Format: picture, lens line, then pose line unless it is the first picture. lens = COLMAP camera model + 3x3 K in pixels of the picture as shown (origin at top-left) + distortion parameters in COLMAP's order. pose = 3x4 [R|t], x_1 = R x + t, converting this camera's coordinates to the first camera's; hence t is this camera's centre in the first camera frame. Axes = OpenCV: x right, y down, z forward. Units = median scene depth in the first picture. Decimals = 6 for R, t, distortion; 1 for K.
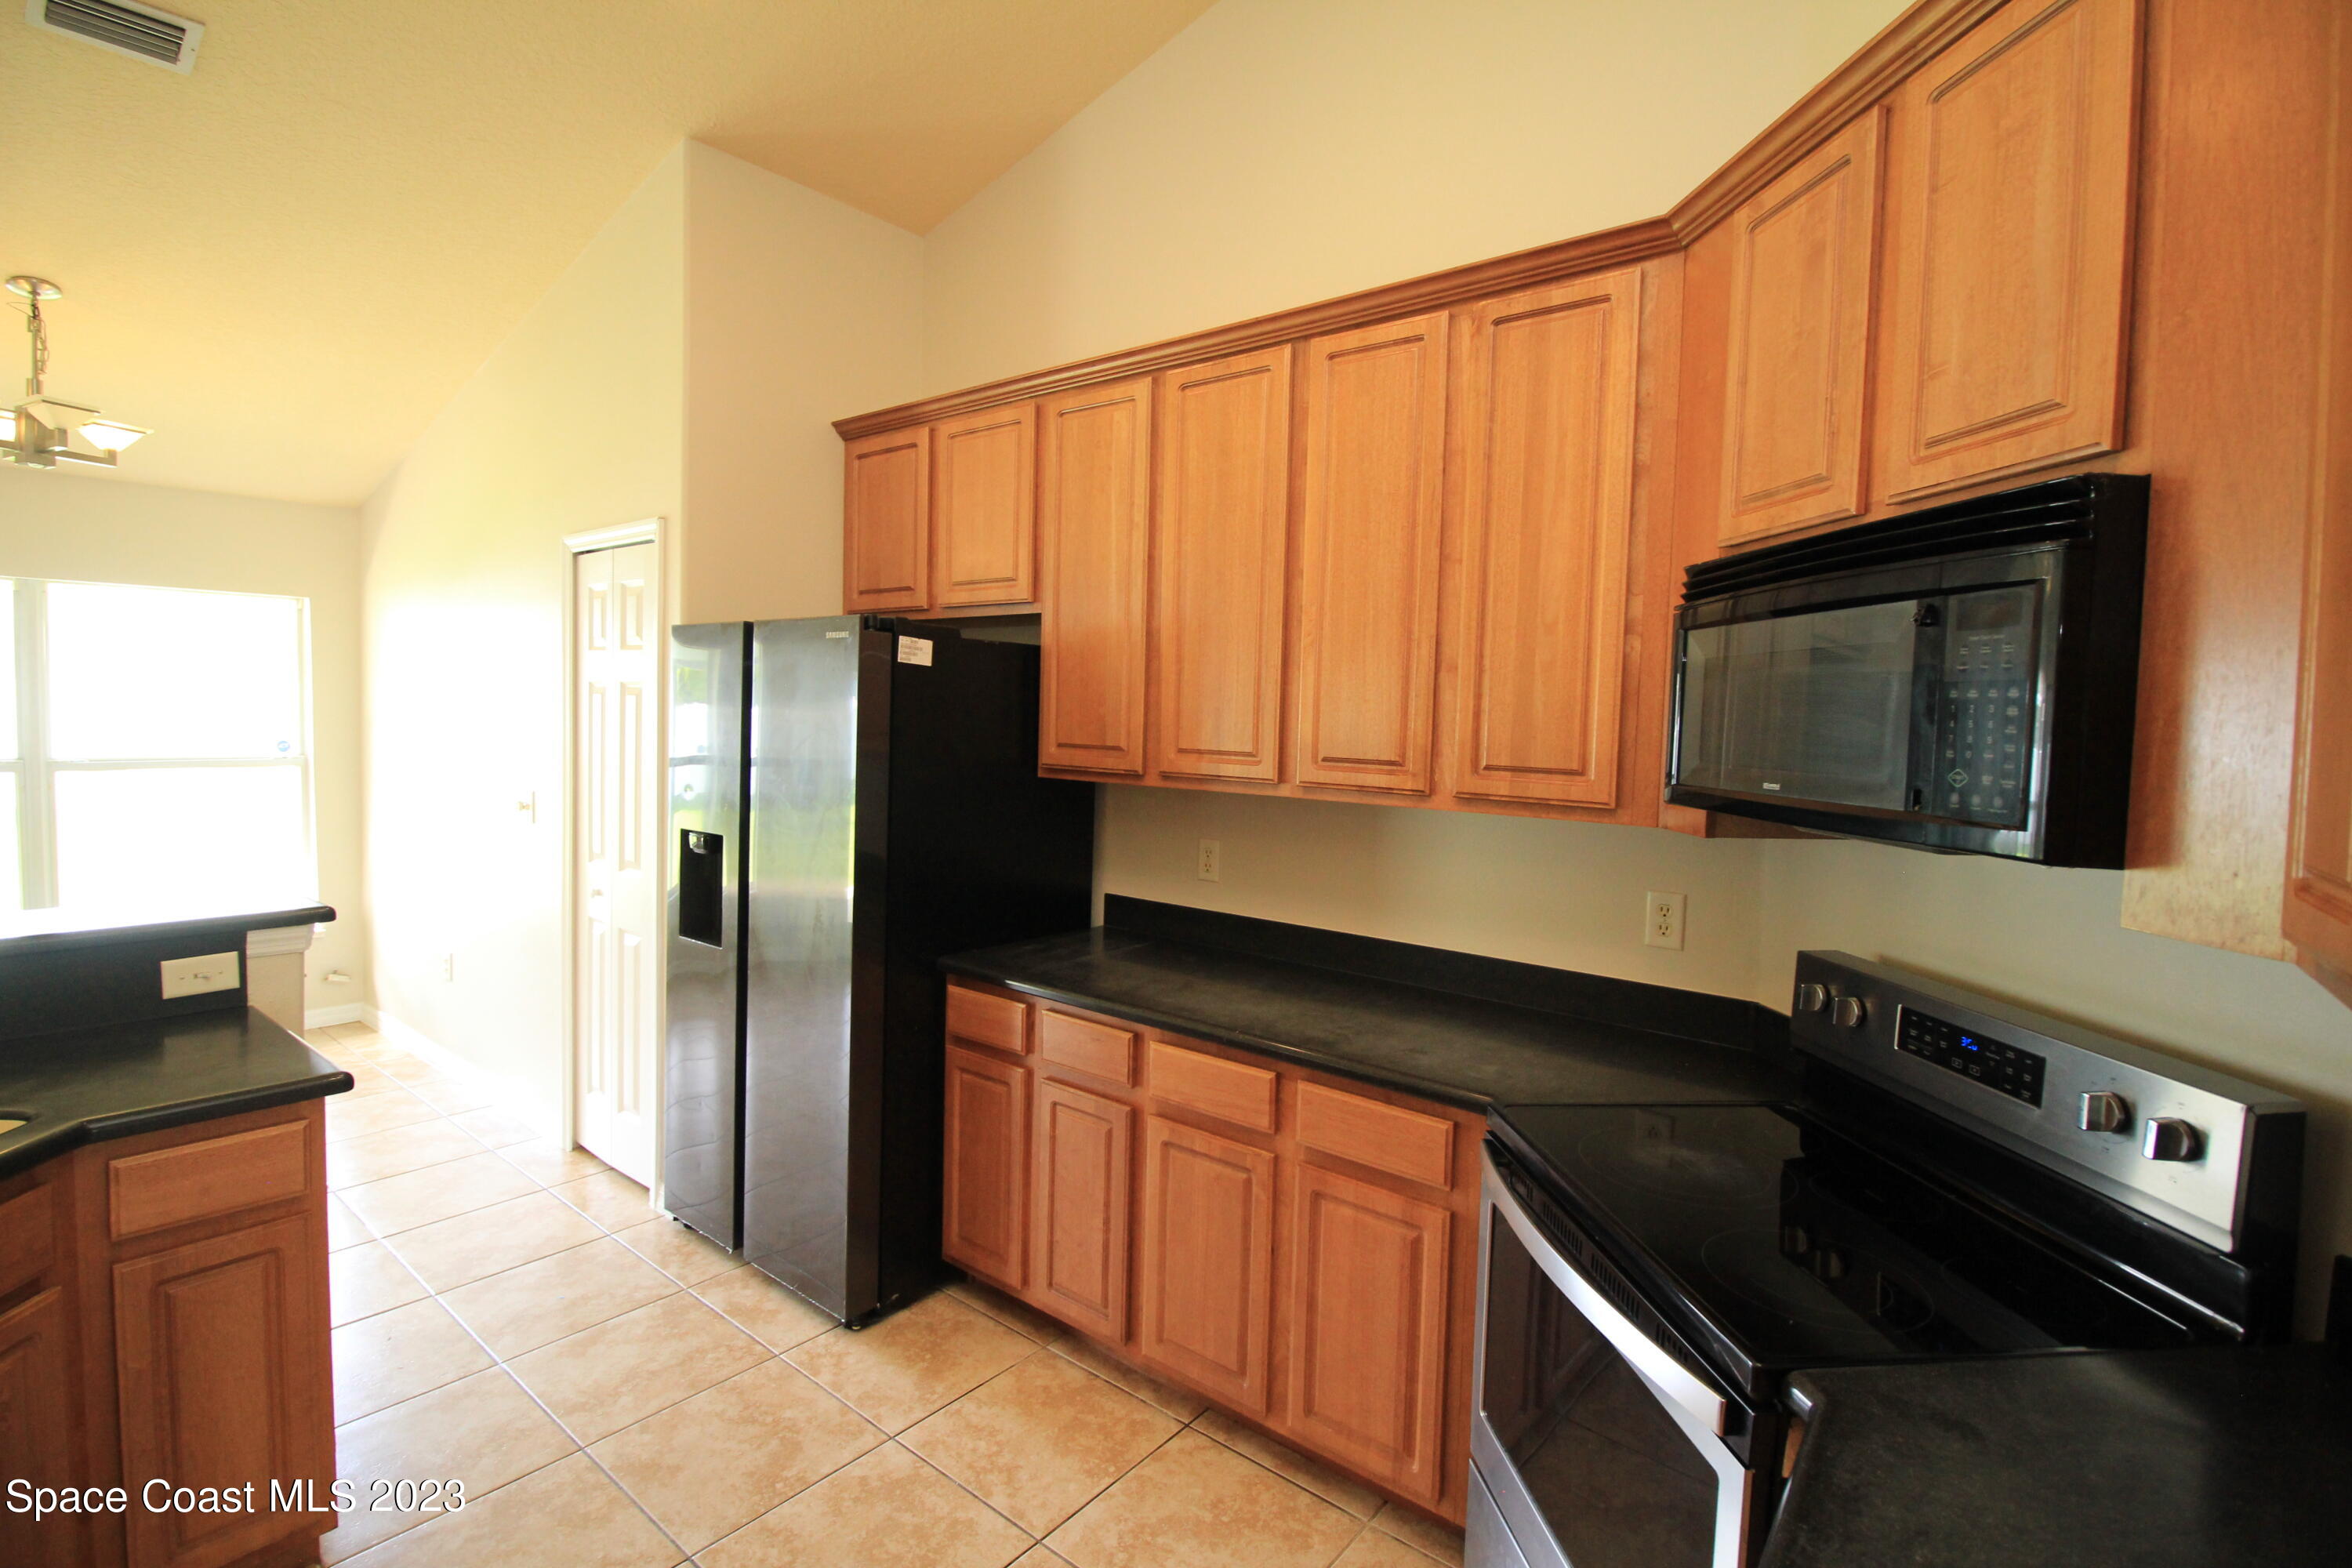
lens RADIAL K [[1084.6, 0, 1179.7], [0, 1084.6, 765.3], [0, 0, 1]] dist [-0.006622, -0.007817]
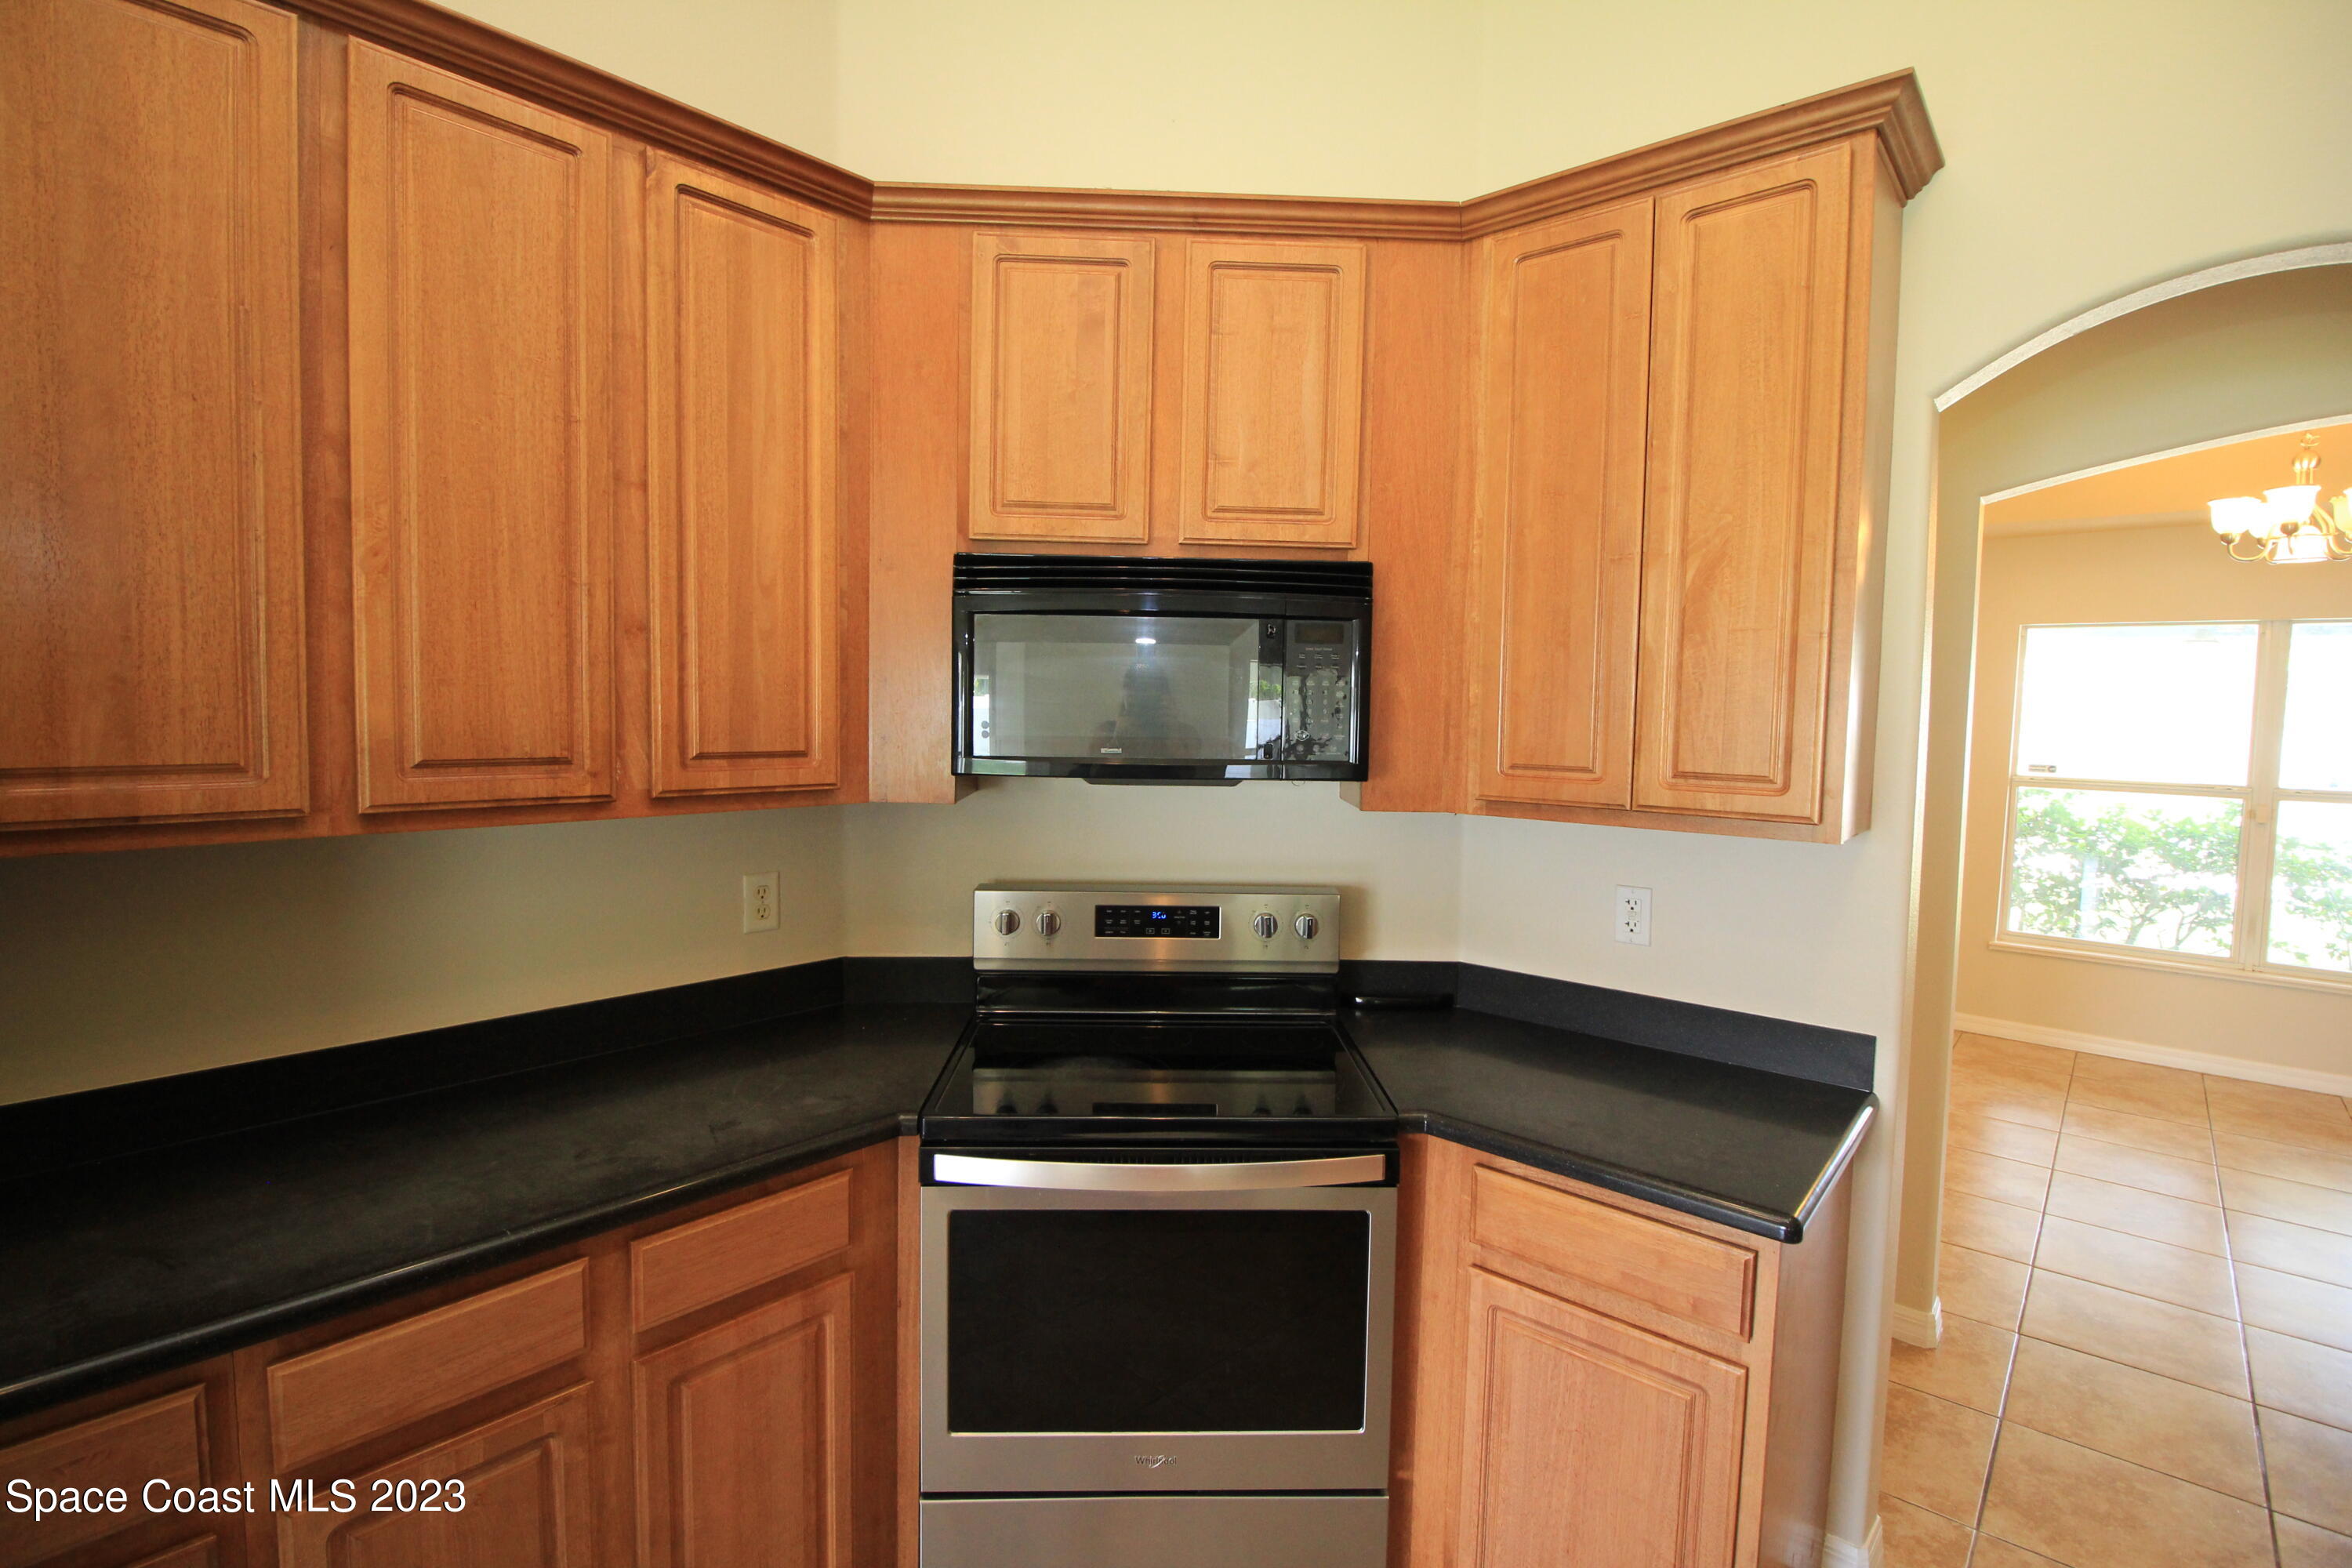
lens RADIAL K [[1084.6, 0, 1180.0], [0, 1084.6, 770.6], [0, 0, 1]] dist [-0.006622, -0.007817]
pose [[0.056143, -0.086676, 0.994653, -0.517319], [0.034225, 0.995806, 0.084844, -0.045233], [-0.997836, 0.029279, 0.058874, 0.625094]]
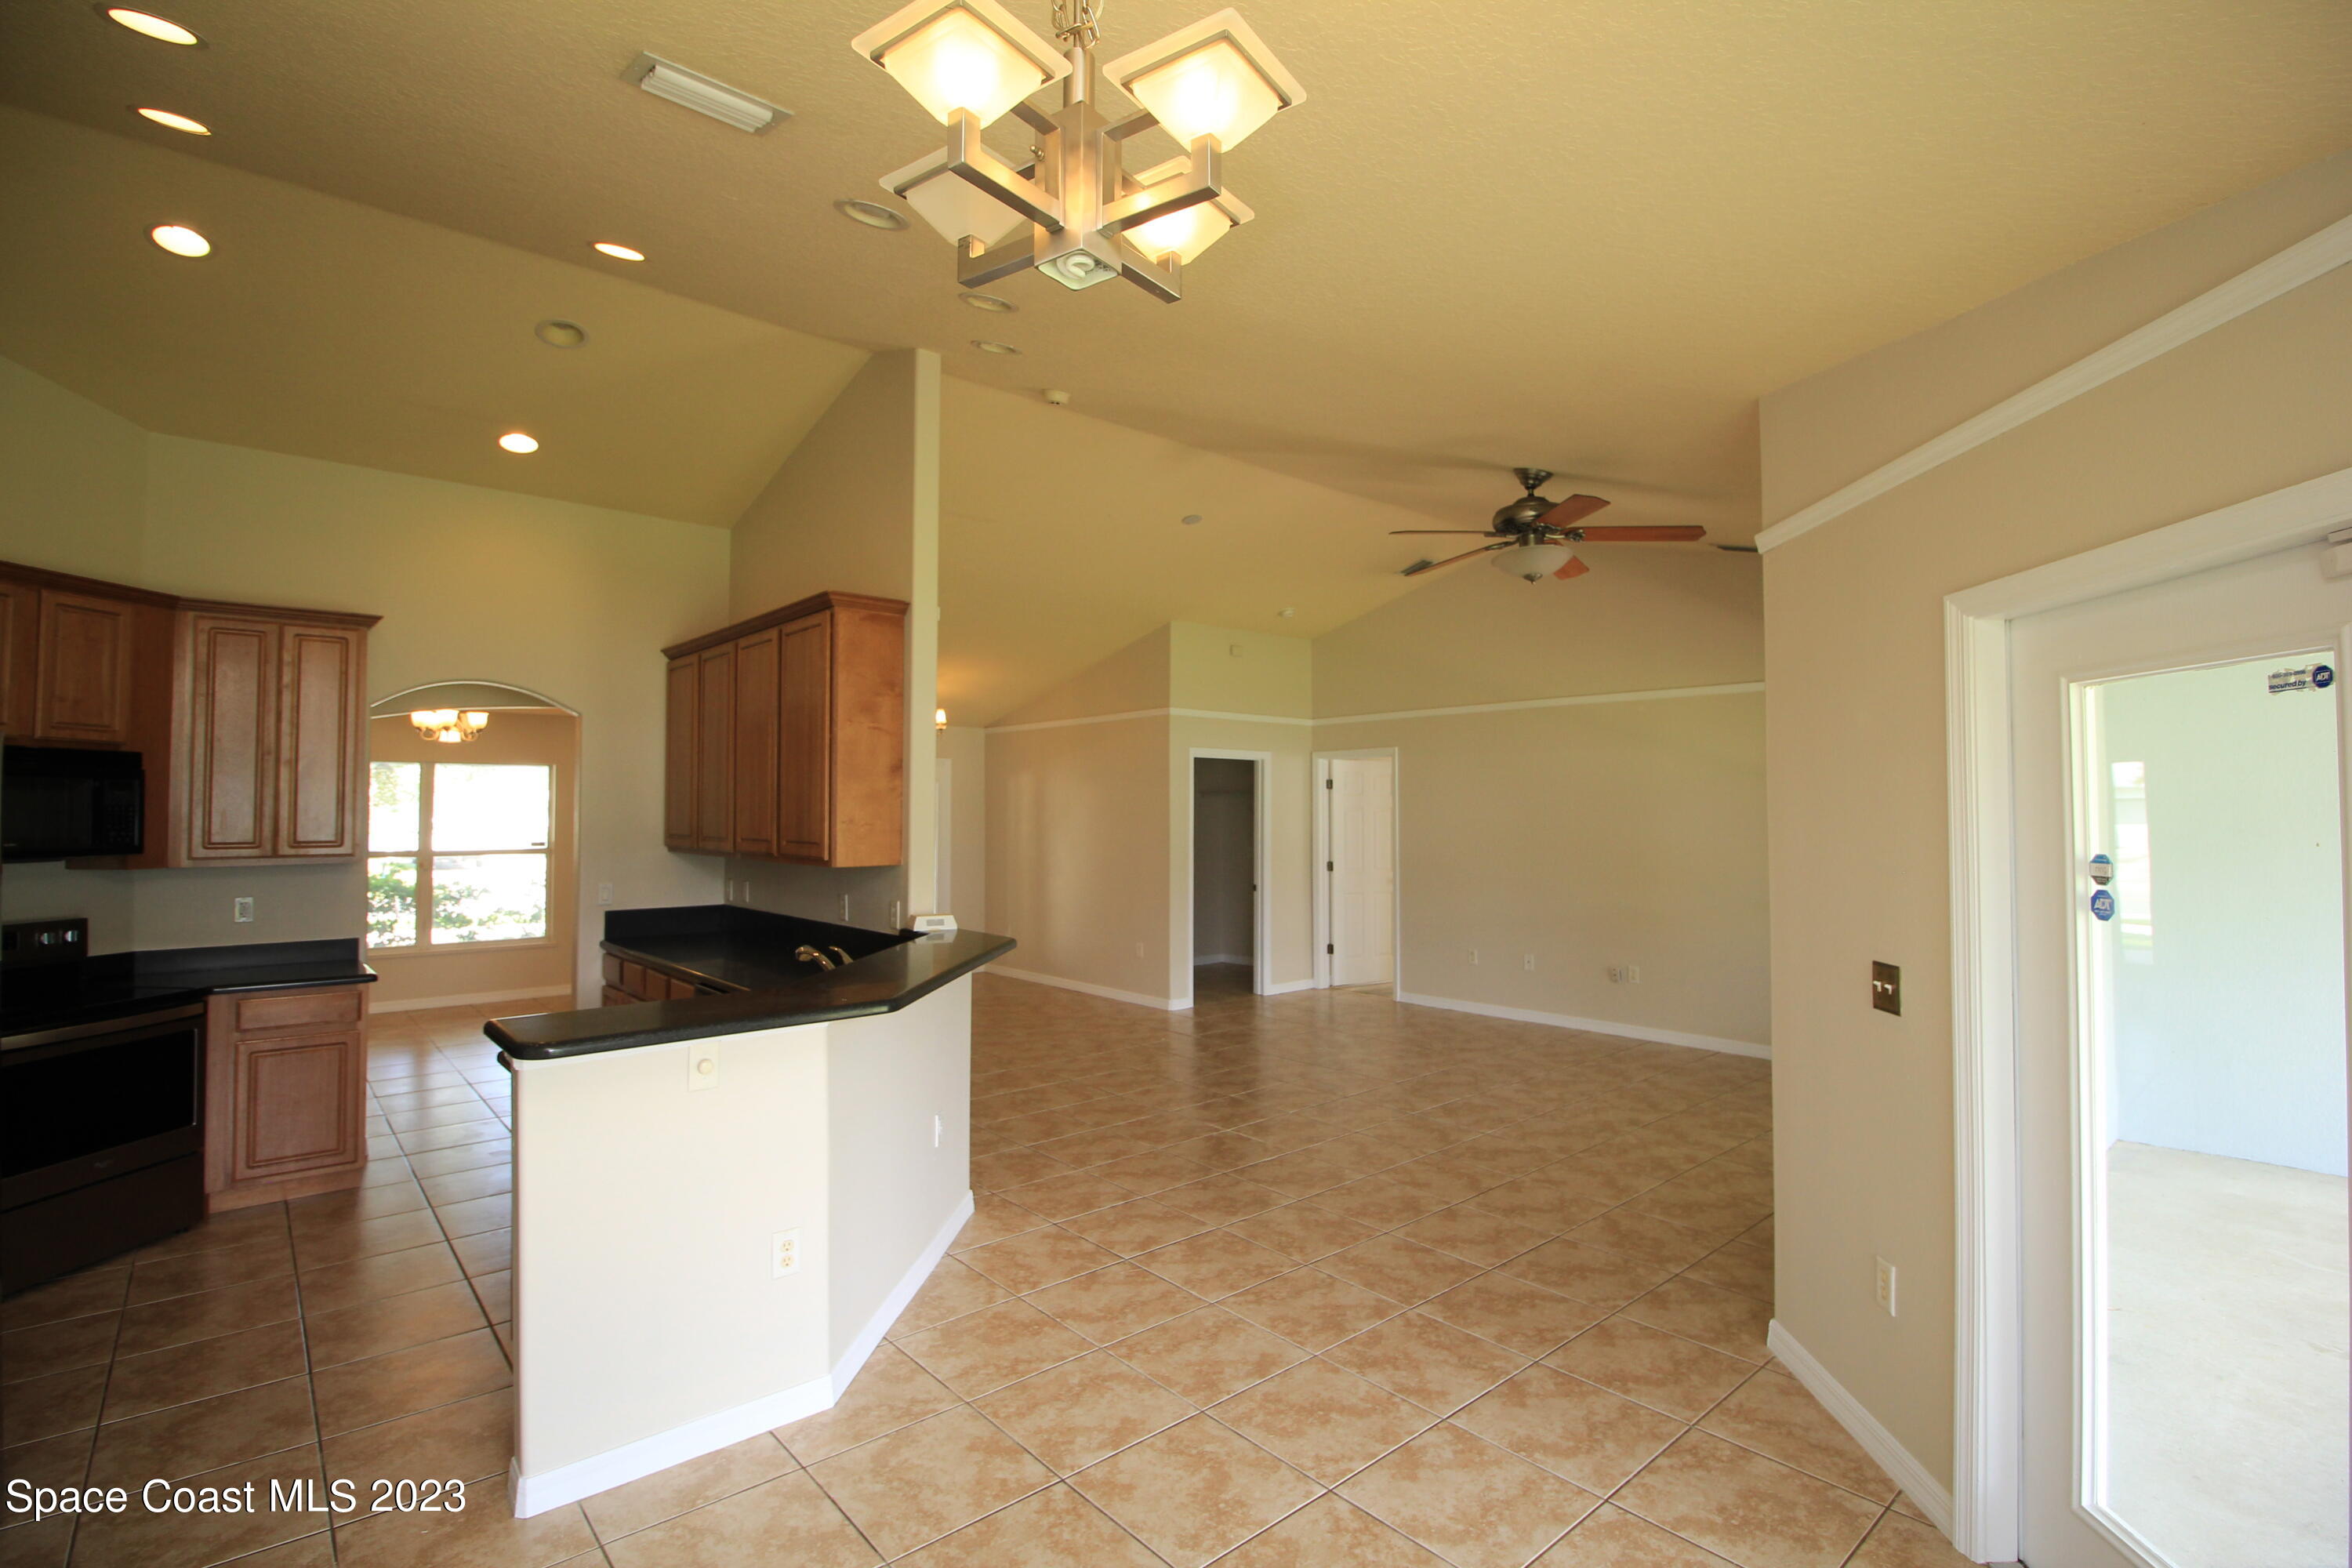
lens RADIAL K [[1084.6, 0, 1182.5], [0, 1084.6, 772.0], [0, 0, 1]] dist [-0.006622, -0.007817]
pose [[-0.984291, -0.016461, 0.175786, -1.825570], [-0.013630, 0.999757, 0.017301, -0.163633], [-0.176028, 0.014633, -0.984276, 2.133243]]
